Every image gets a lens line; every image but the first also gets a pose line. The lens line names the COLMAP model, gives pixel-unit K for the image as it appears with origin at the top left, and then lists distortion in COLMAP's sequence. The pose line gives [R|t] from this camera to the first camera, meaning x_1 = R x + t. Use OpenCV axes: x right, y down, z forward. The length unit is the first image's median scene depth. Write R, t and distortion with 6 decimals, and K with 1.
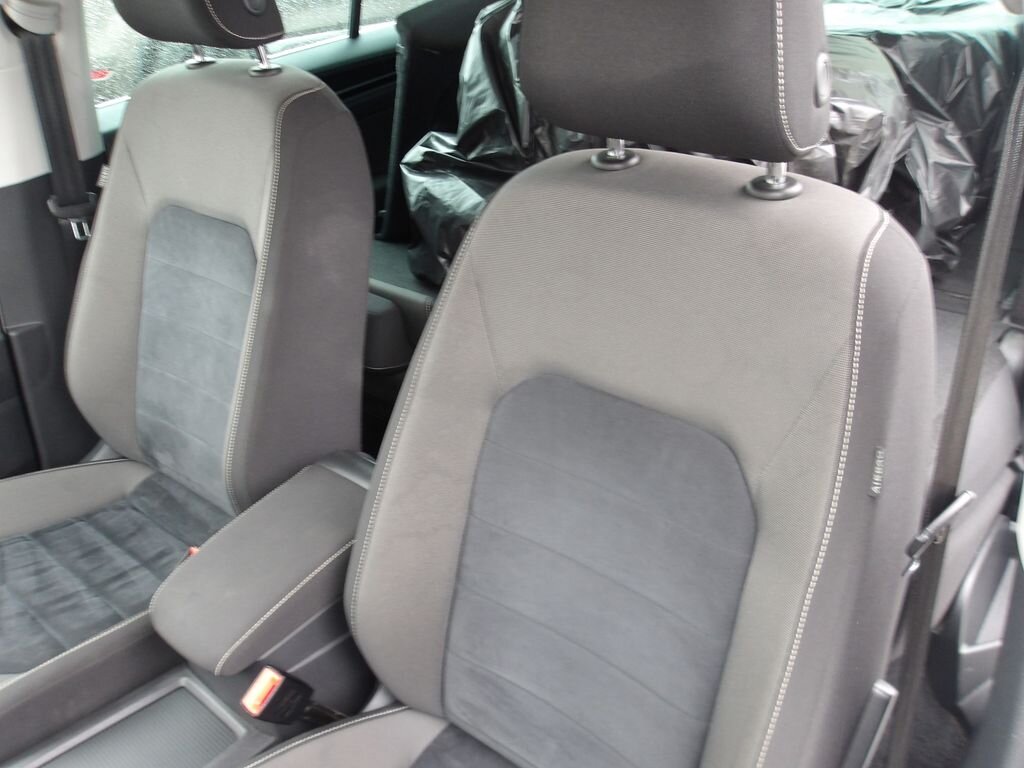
lens RADIAL K [[843.0, 0, 513.4], [0, 843.0, 379.3], [0, 0, 1]] dist [-0.010334, 0.013093]
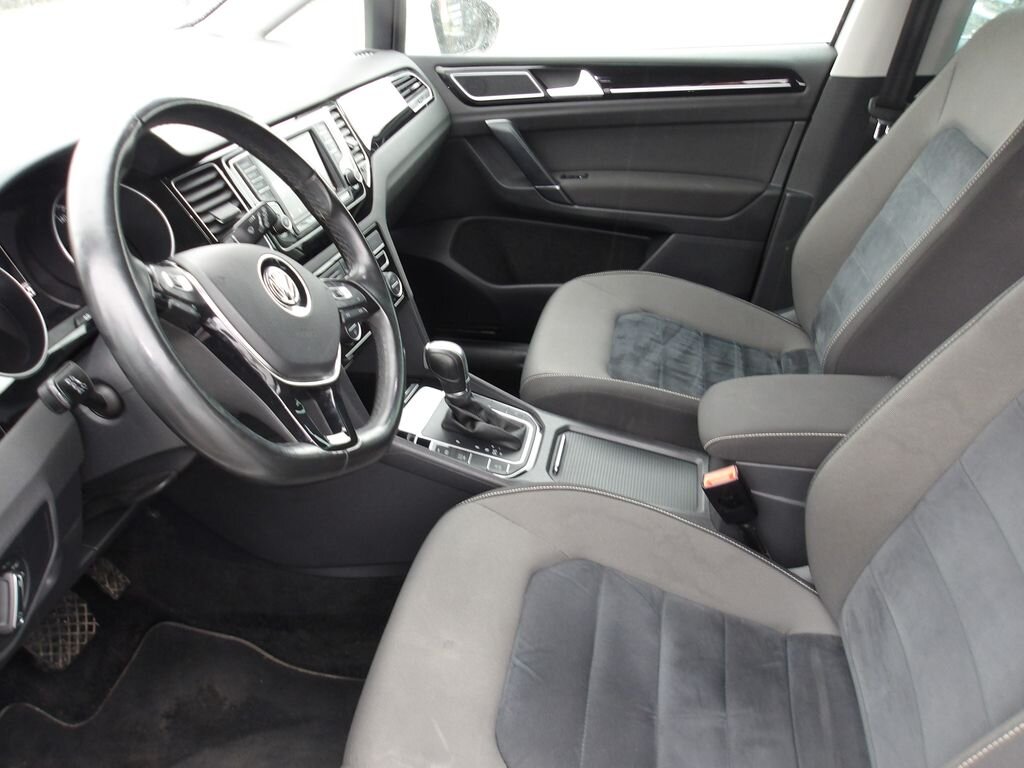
lens RADIAL K [[843.0, 0, 510.4], [0, 843.0, 382.8], [0, 0, 1]] dist [-0.010334, 0.013093]
pose [[0.486406, 0.502723, -0.714618, 0.253416], [-0.481680, 0.836664, 0.260724, 0.057756], [0.728968, 0.217400, 0.649110, -0.035617]]
